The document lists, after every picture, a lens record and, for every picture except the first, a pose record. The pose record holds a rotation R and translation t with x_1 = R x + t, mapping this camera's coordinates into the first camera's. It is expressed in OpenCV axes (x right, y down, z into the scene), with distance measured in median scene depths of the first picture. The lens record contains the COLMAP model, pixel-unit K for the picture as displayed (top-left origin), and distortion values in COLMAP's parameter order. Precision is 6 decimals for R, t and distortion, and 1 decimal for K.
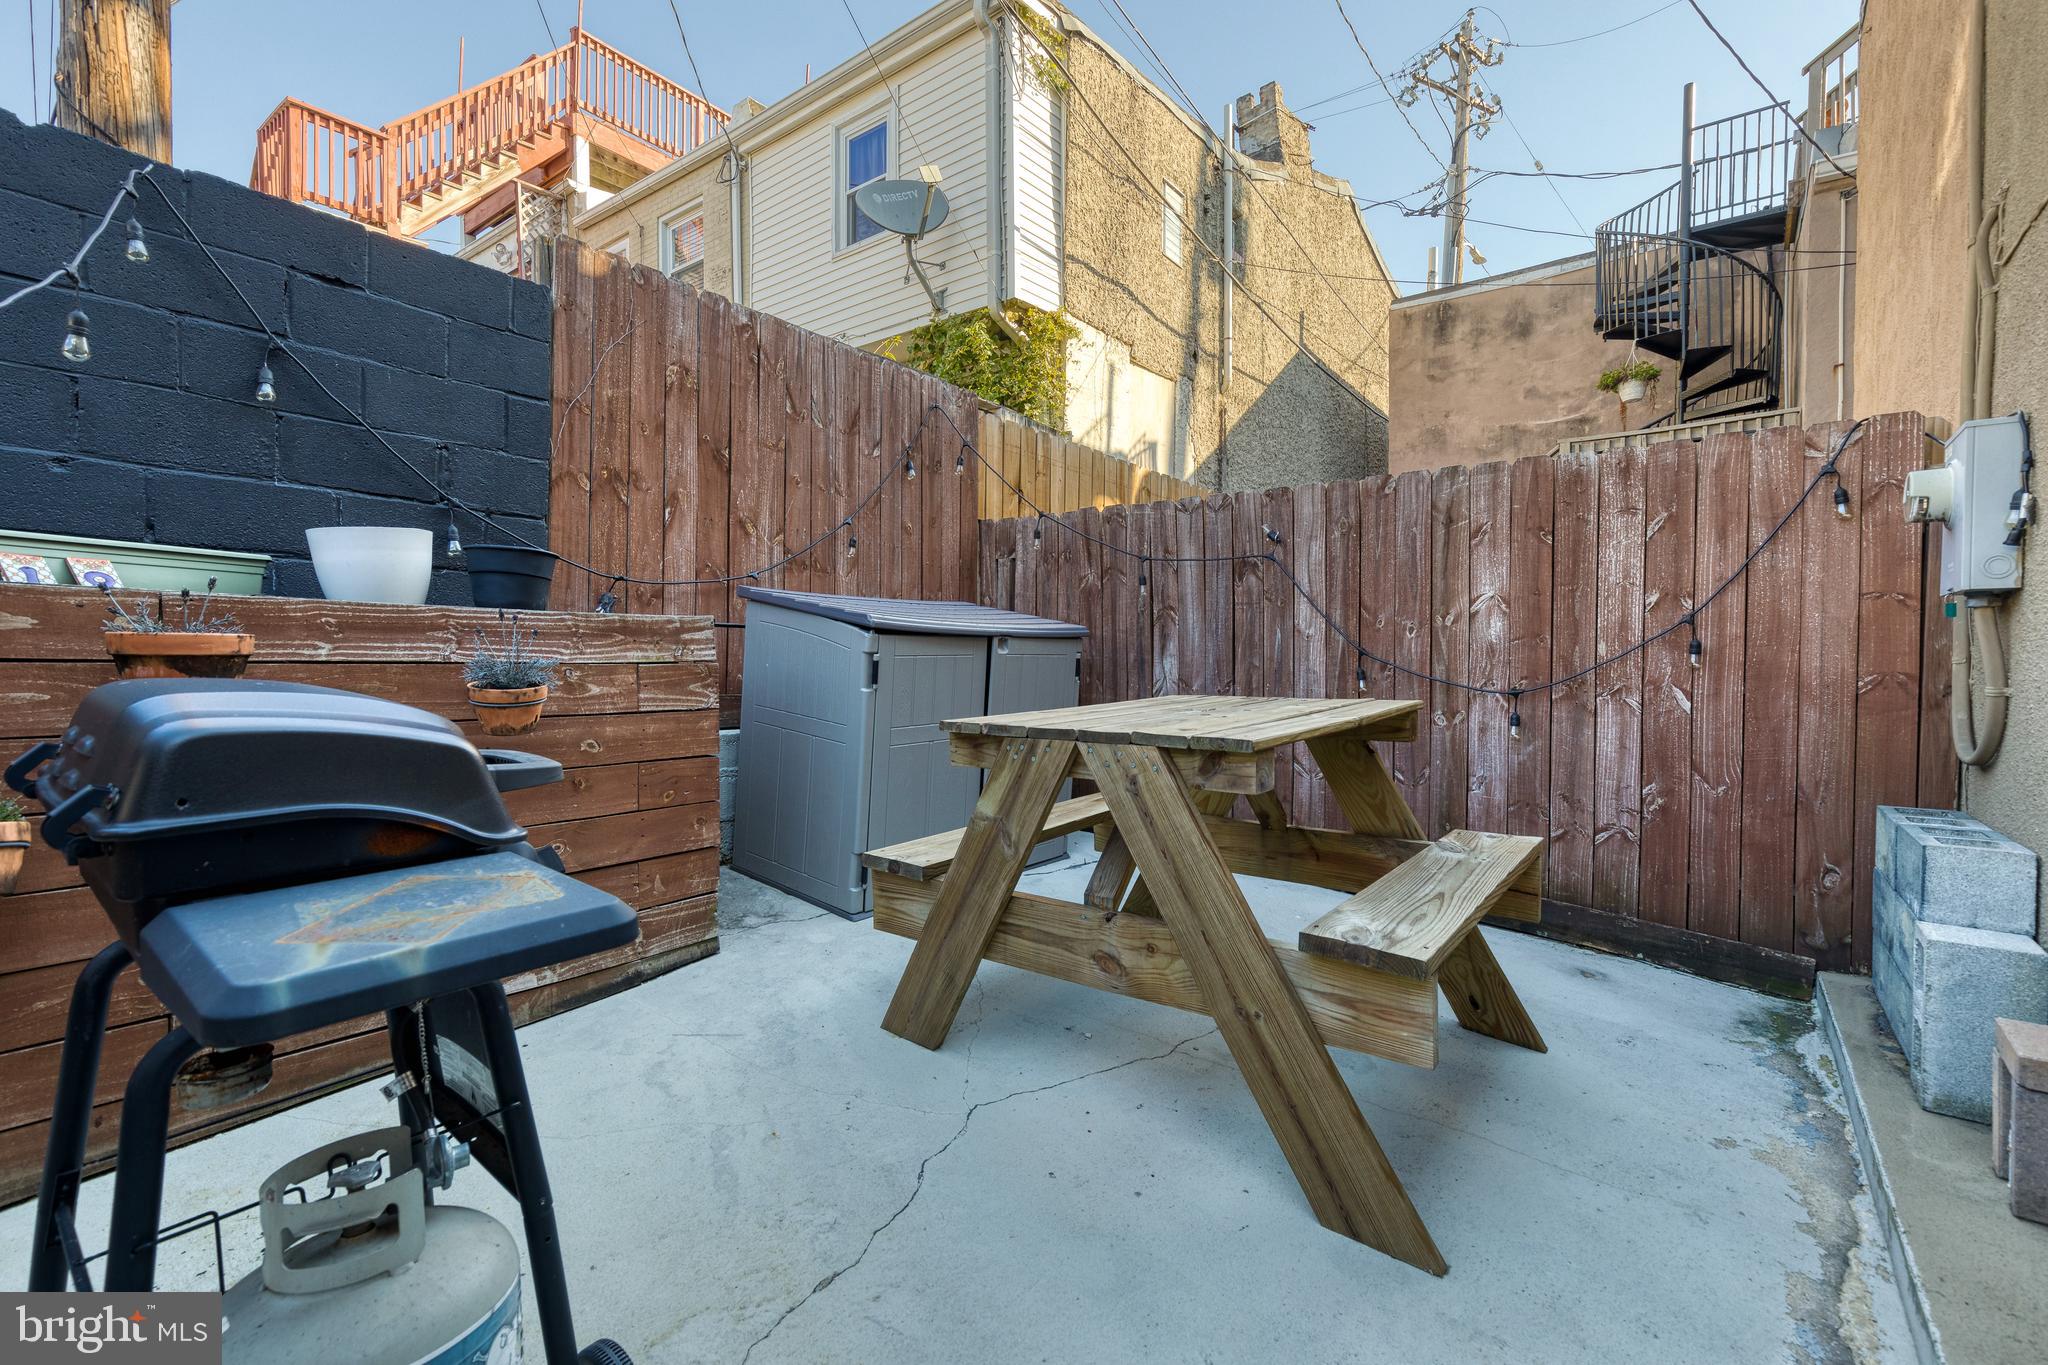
lens RADIAL K [[928.3, 0, 1015.1], [0, 928.3, 682.2], [0, 0, 1]] dist [0.011145, -0.002723]
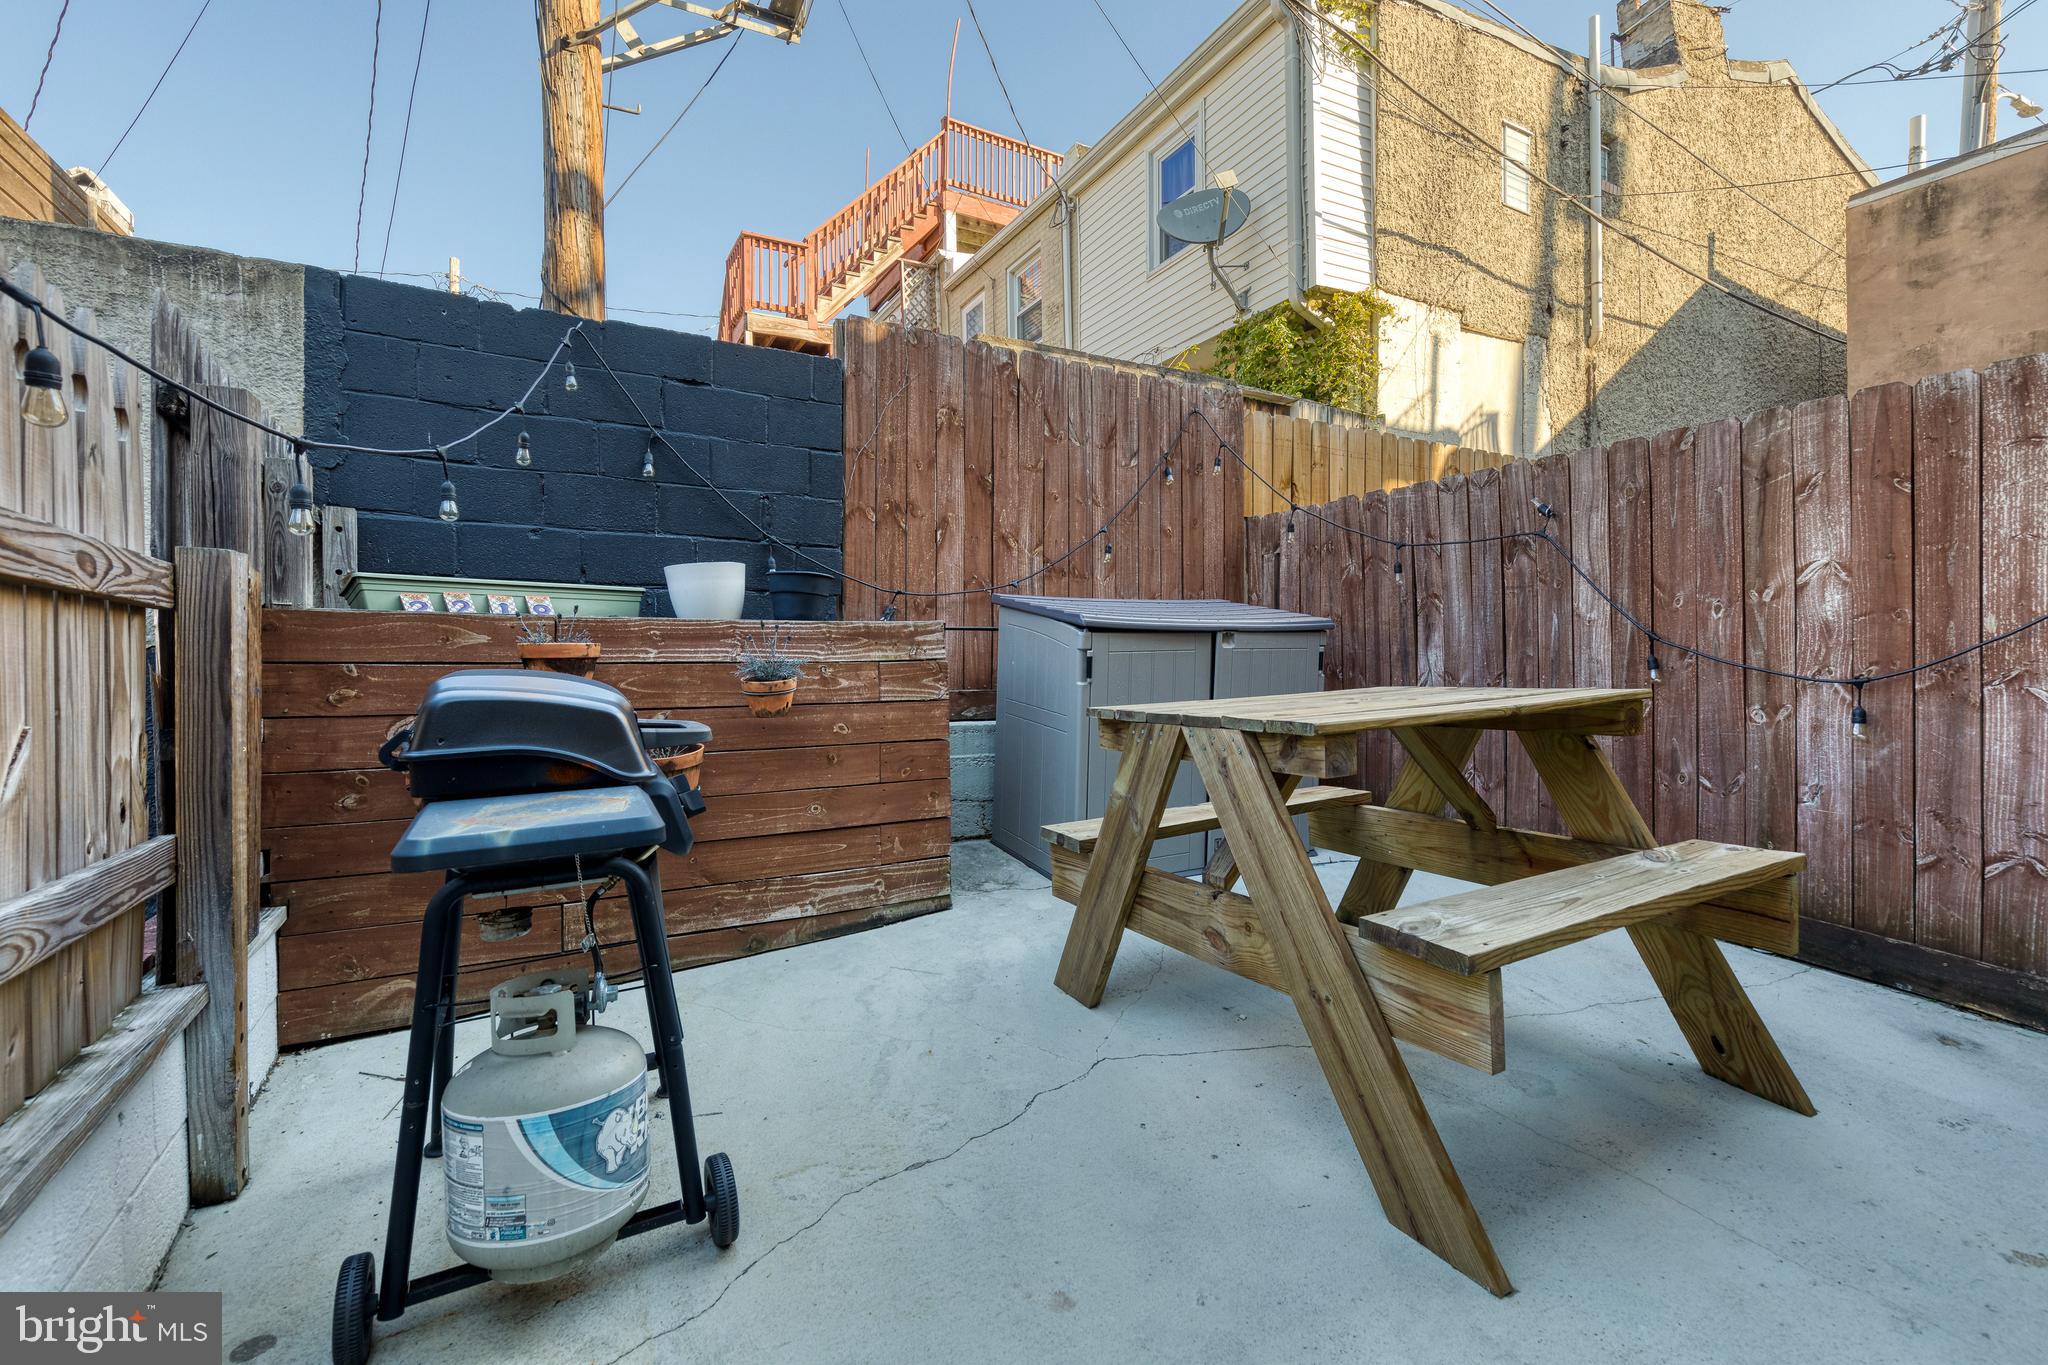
lens RADIAL K [[928.3, 0, 1026.9], [0, 928.3, 678.5], [0, 0, 1]] dist [0.011145, -0.002723]
pose [[0.915140, -0.009338, -0.403028, 0.210723], [0.006170, 0.999939, -0.009159, 0.011569], [0.403088, 0.005895, 0.915142, -0.026947]]
